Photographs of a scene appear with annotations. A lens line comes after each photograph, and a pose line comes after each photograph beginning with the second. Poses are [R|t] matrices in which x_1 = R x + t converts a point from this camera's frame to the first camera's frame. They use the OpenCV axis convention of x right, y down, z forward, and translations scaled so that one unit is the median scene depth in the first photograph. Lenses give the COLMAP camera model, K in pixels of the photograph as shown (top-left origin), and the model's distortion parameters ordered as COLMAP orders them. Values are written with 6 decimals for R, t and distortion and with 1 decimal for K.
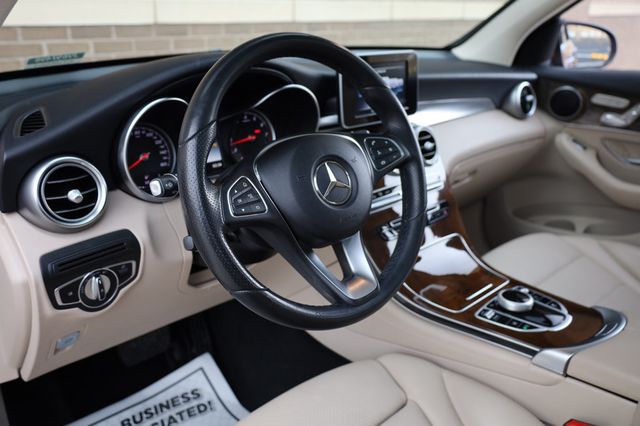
lens RADIAL K [[536.4, 0, 319.8], [0, 536.4, 212.4], [0, 0, 1]] dist [-0.007737, 0.019137]
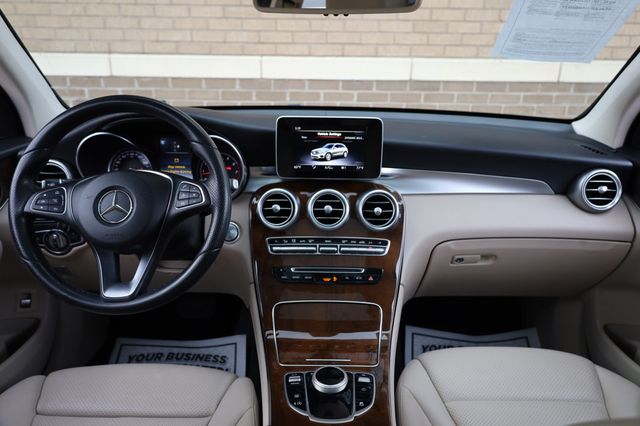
lens RADIAL K [[473.1, 0, 321.1], [0, 473.1, 215.6], [0, 0, 1]] dist [0.007662, -0.001153]
pose [[0.737544, 0.216450, -0.639670, 0.640794], [-0.249576, 0.967544, 0.039632, -0.113796], [0.627487, 0.130416, 0.767627, 0.225372]]
